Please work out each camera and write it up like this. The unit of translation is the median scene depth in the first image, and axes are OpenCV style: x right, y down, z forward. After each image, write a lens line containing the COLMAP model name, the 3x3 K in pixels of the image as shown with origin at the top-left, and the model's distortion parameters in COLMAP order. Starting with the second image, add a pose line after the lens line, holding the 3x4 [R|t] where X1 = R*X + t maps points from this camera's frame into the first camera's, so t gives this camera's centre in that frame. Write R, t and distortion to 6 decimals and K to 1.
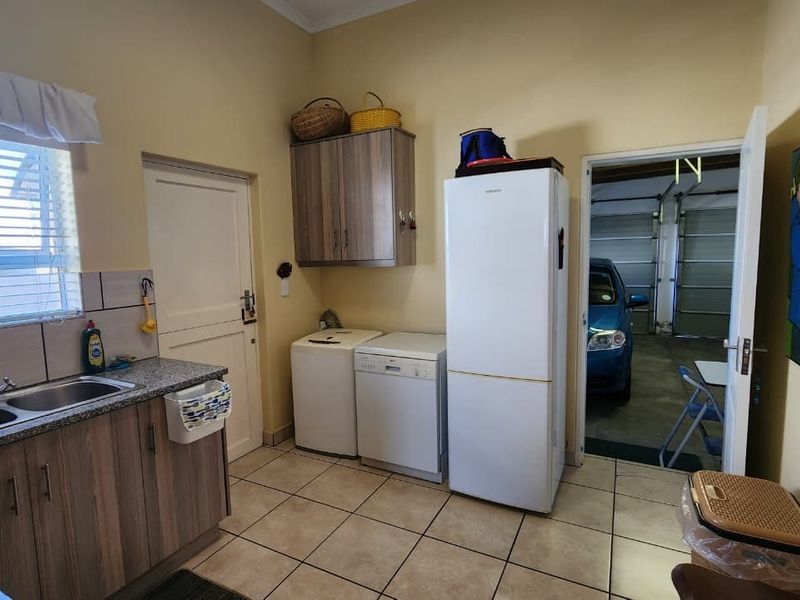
lens RADIAL K [[435.5, 0, 394.4], [0, 435.5, 298.7], [0, 0, 1]] dist [0.002224, -0.001793]
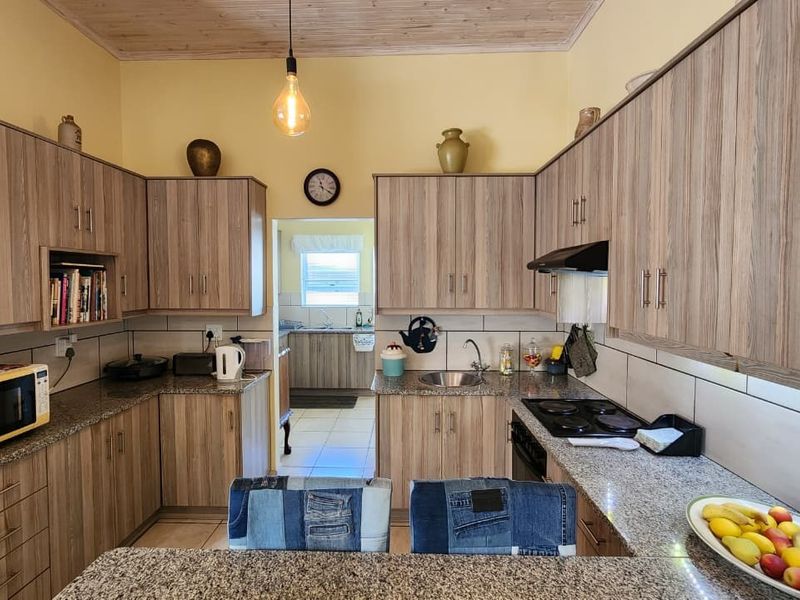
lens RADIAL K [[435.5, 0, 397.2], [0, 435.5, 299.3], [0, 0, 1]] dist [0.002224, -0.001793]
pose [[0.448468, 0.060271, -0.891764, 1.728972], [-0.107269, 0.994142, 0.013245, -0.067806], [0.887338, 0.089718, 0.452307, -0.103187]]
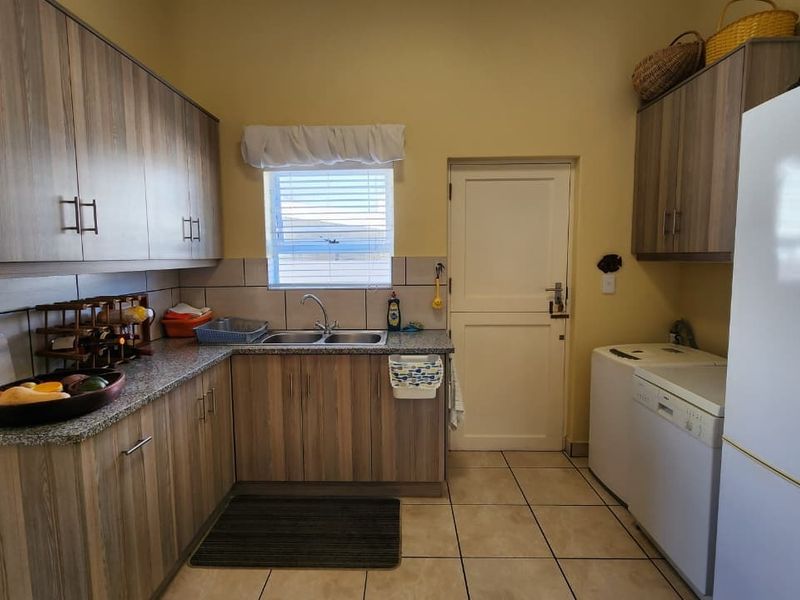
lens RADIAL K [[435.5, 0, 394.1], [0, 435.5, 299.2], [0, 0, 1]] dist [0.002224, -0.001793]
pose [[0.444345, 0.109686, -0.889116, 0.431815], [-0.097112, 0.992525, 0.073910, -0.023587], [0.890577, 0.053503, 0.451675, 0.322538]]
